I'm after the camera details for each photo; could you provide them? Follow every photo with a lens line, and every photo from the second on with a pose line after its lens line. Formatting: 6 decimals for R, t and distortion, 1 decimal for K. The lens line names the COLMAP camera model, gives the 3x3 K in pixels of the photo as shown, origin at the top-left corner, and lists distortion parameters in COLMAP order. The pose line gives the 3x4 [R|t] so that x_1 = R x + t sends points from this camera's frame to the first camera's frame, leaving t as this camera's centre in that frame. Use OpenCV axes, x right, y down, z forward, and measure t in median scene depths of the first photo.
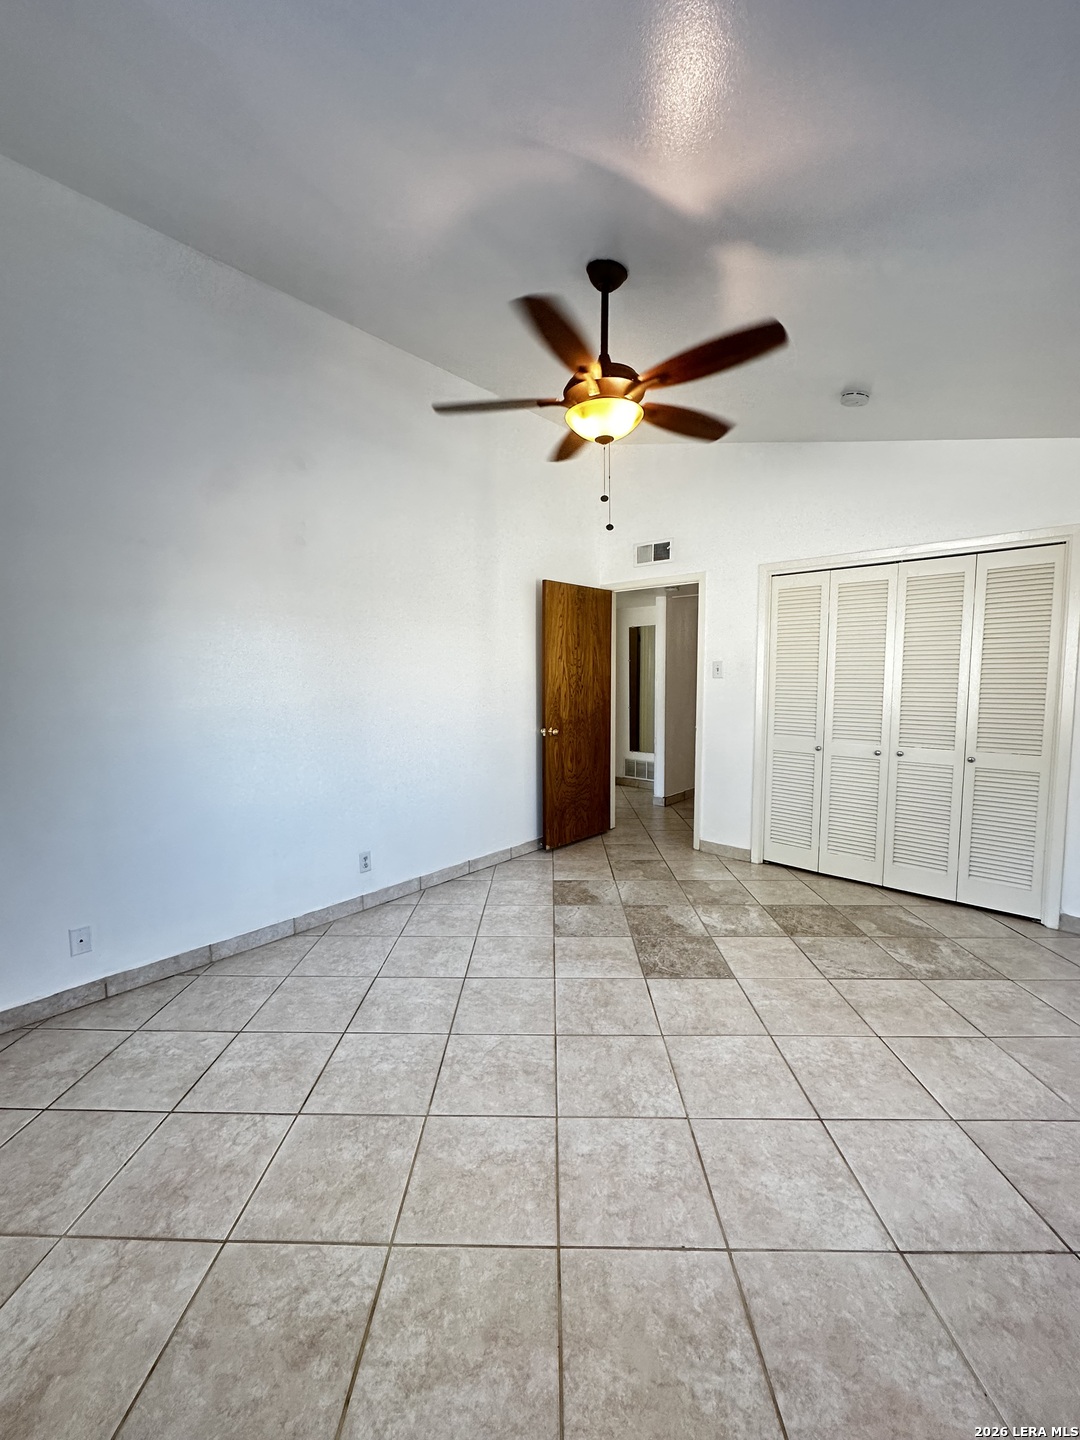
lens RADIAL K [[579.2, 0, 536.5], [0, 579.2, 716.6], [0, 0, 1]] dist [-0.000779, -0.001106]
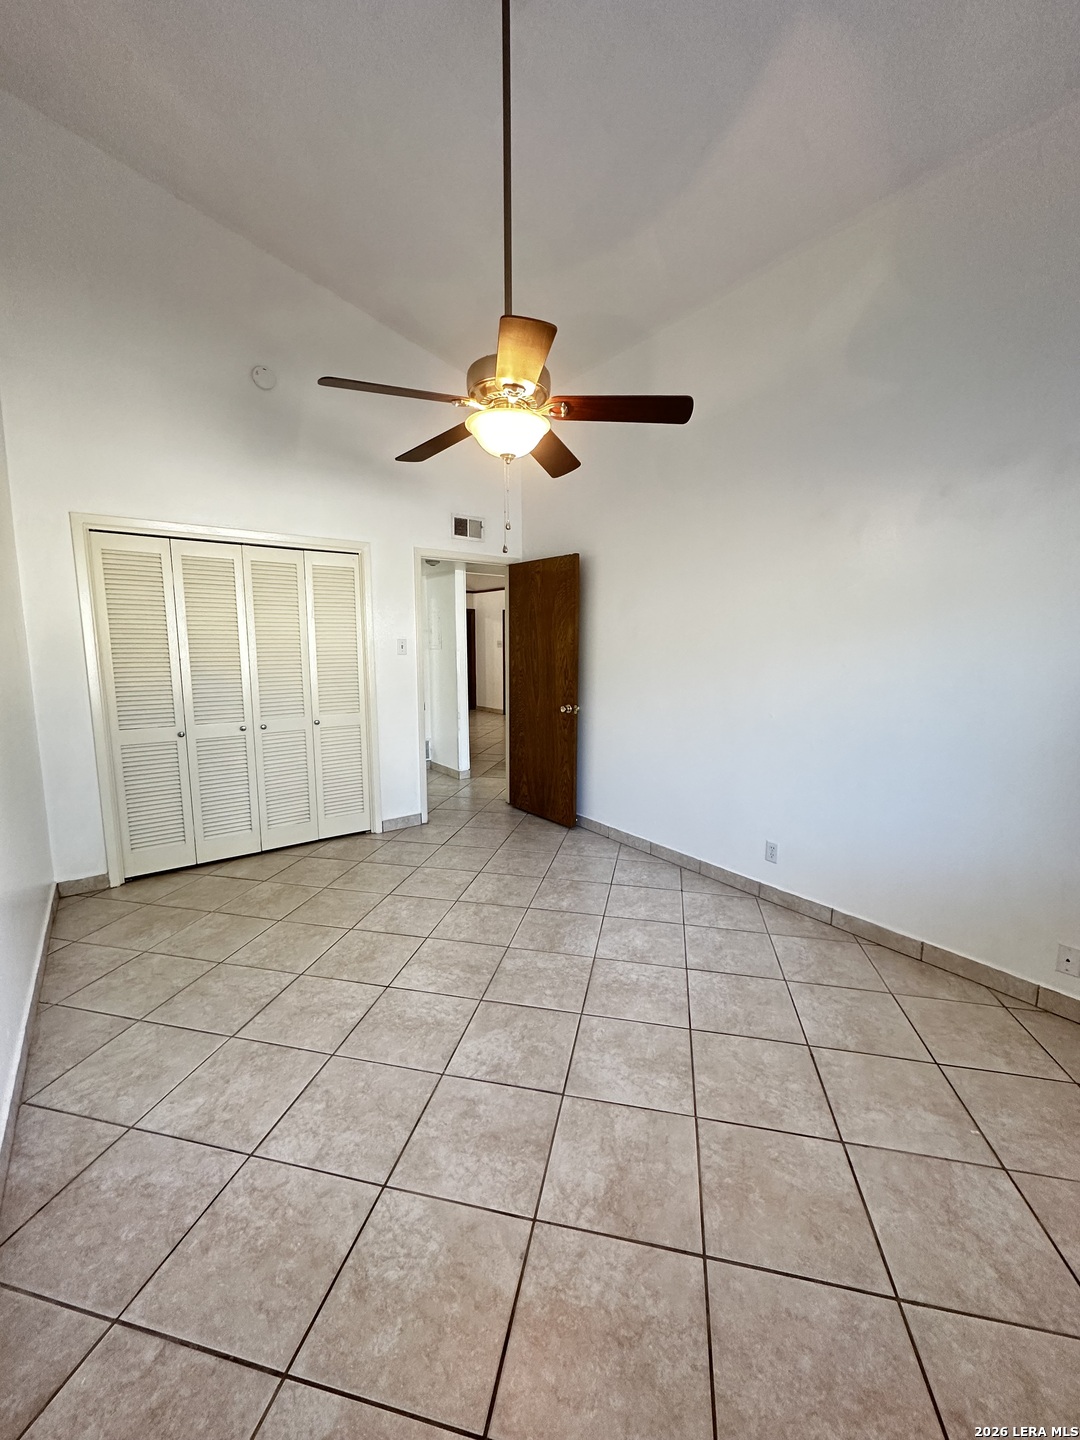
lens RADIAL K [[579.2, 0, 535.3], [0, 579.2, 724.0], [0, 0, 1]] dist [-0.000779, -0.001106]
pose [[0.199905, -0.129879, 0.971169, -0.310133], [0.085223, 0.989724, 0.114819, -0.020593], [-0.976102, 0.059813, 0.208919, 0.274966]]
